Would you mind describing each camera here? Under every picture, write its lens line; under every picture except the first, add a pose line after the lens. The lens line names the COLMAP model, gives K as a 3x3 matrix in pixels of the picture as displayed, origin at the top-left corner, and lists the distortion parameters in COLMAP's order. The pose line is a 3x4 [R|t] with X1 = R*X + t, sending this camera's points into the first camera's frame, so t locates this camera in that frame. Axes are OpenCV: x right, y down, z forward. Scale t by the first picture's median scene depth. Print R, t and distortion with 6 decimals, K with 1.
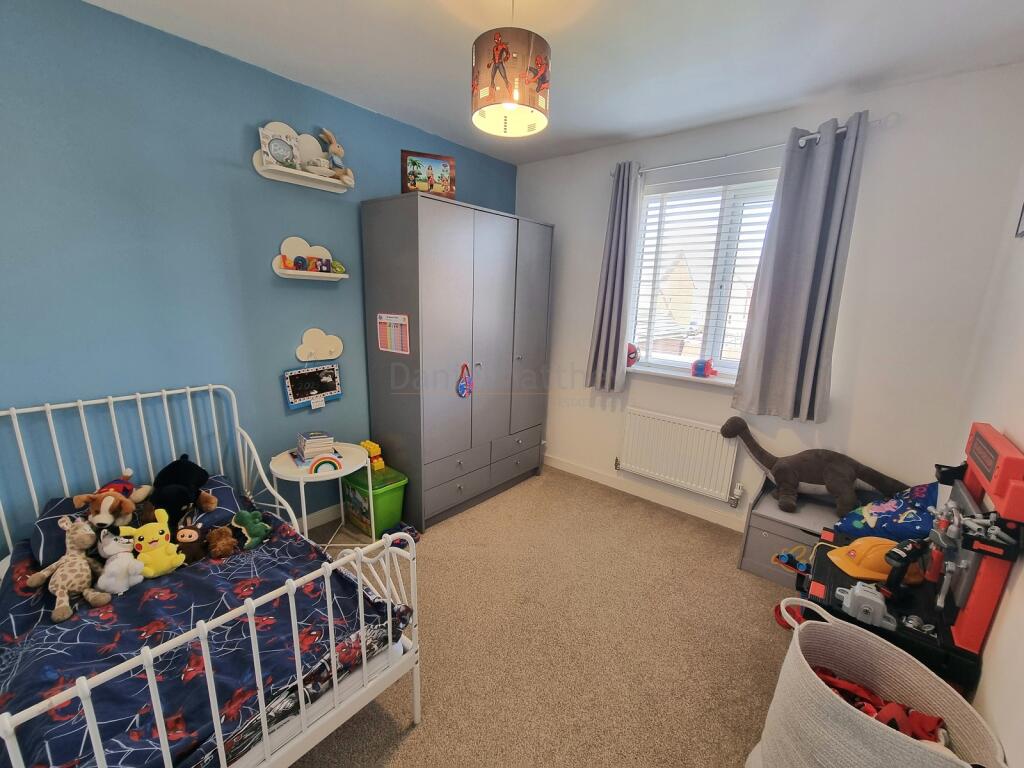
lens RADIAL K [[417.8, 0, 517.9], [0, 417.8, 391.1], [0, 0, 1]] dist [-0.010251, -0.000120]
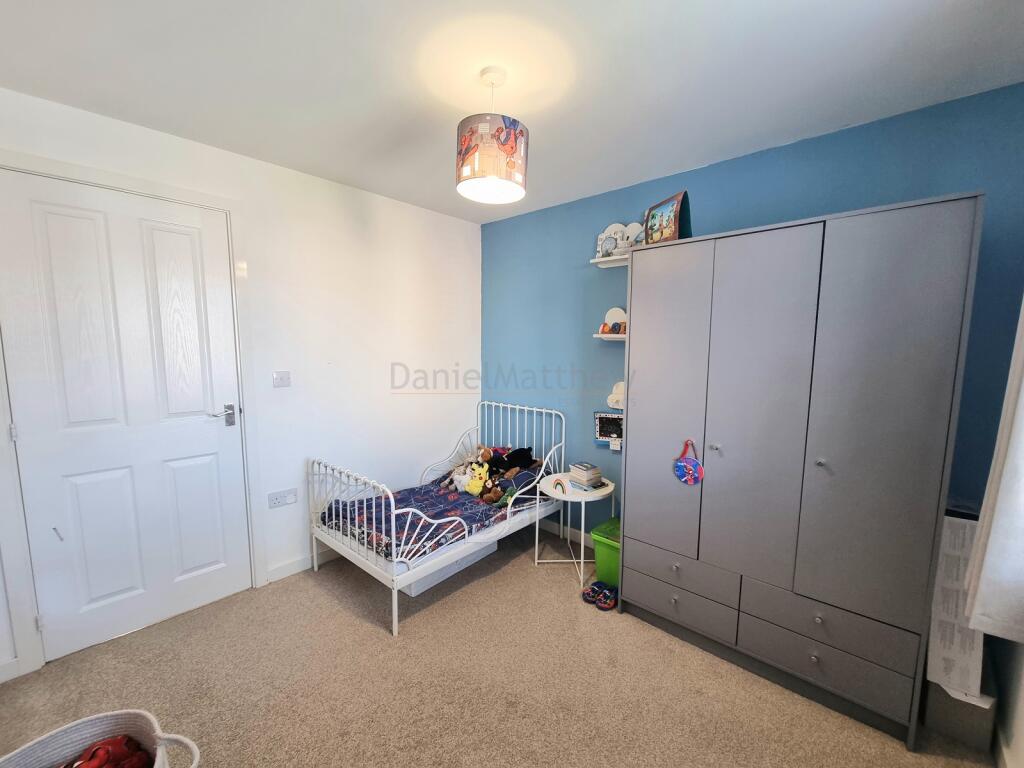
lens RADIAL K [[417.8, 0, 517.9], [0, 417.8, 391.1], [0, 0, 1]] dist [-0.010251, -0.000120]
pose [[-0.027832, 0.074271, -0.996850, 0.669458], [-0.237063, 0.968296, 0.078762, -0.145751], [0.971096, 0.238508, -0.009342, 0.724554]]
